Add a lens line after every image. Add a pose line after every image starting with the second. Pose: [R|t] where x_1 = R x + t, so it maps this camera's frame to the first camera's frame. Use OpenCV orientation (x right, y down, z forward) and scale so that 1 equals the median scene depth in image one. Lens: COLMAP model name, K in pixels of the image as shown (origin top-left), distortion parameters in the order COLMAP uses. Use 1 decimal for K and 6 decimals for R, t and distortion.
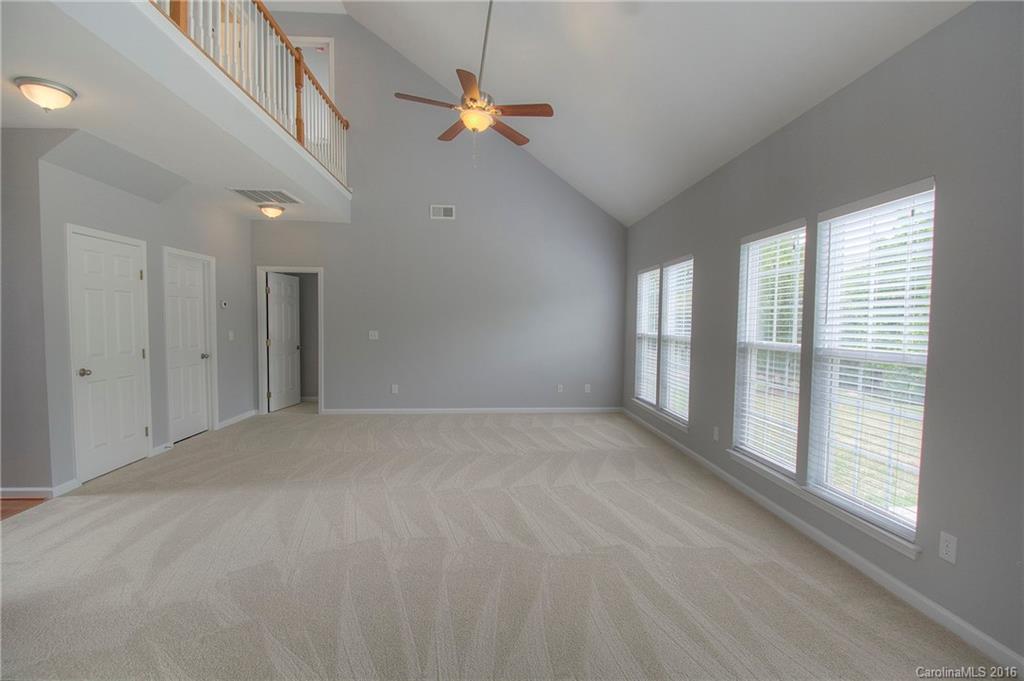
lens RADIAL K [[453.5, 0, 522.1], [0, 453.5, 345.6], [0, 0, 1]] dist [-0.003926, -0.011211]
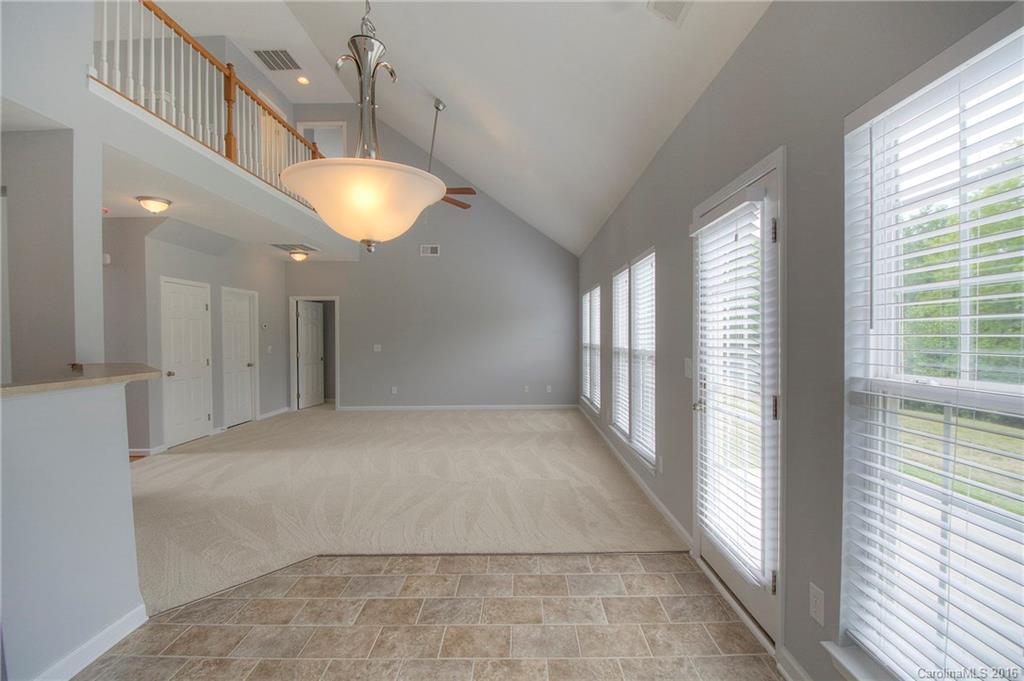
lens RADIAL K [[453.5, 0, 527.0], [0, 453.5, 344.5], [0, 0, 1]] dist [-0.003926, -0.011211]
pose [[0.997184, -0.015829, -0.073308, 0.268075], [0.013301, 0.999304, -0.034844, 0.024601], [0.073808, 0.033770, 0.996701, -0.346159]]
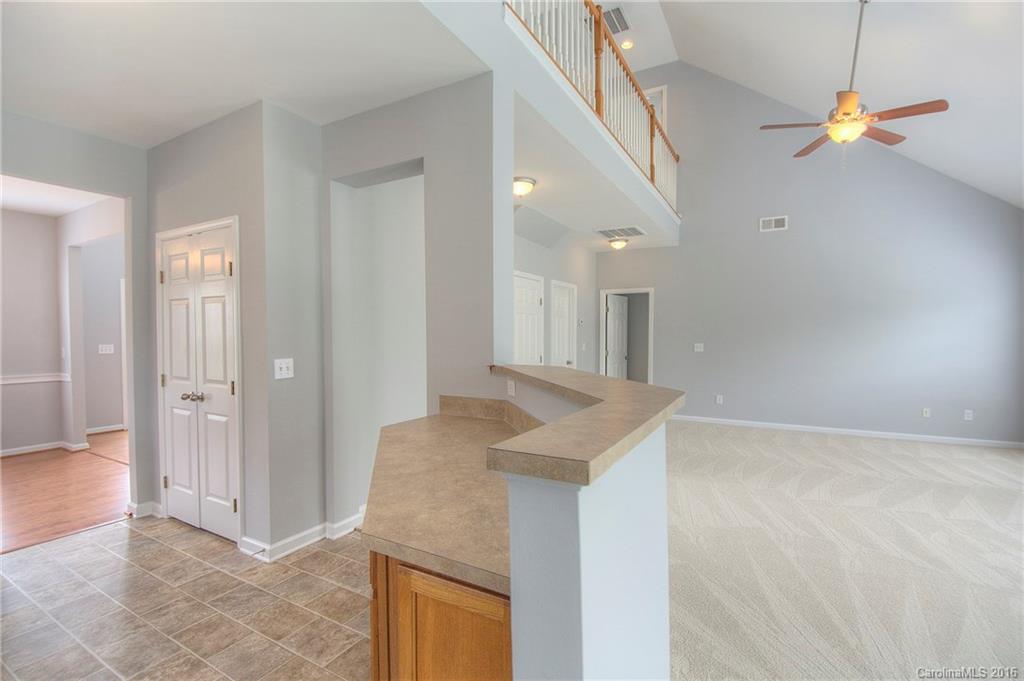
lens RADIAL K [[453.5, 0, 526.0], [0, 453.5, 344.6], [0, 0, 1]] dist [-0.003926, -0.011211]
pose [[0.835422, 0.003220, -0.549600, -0.120561], [-0.021121, 0.999432, -0.026250, 0.009171], [0.549204, 0.033538, 0.835015, -0.165180]]
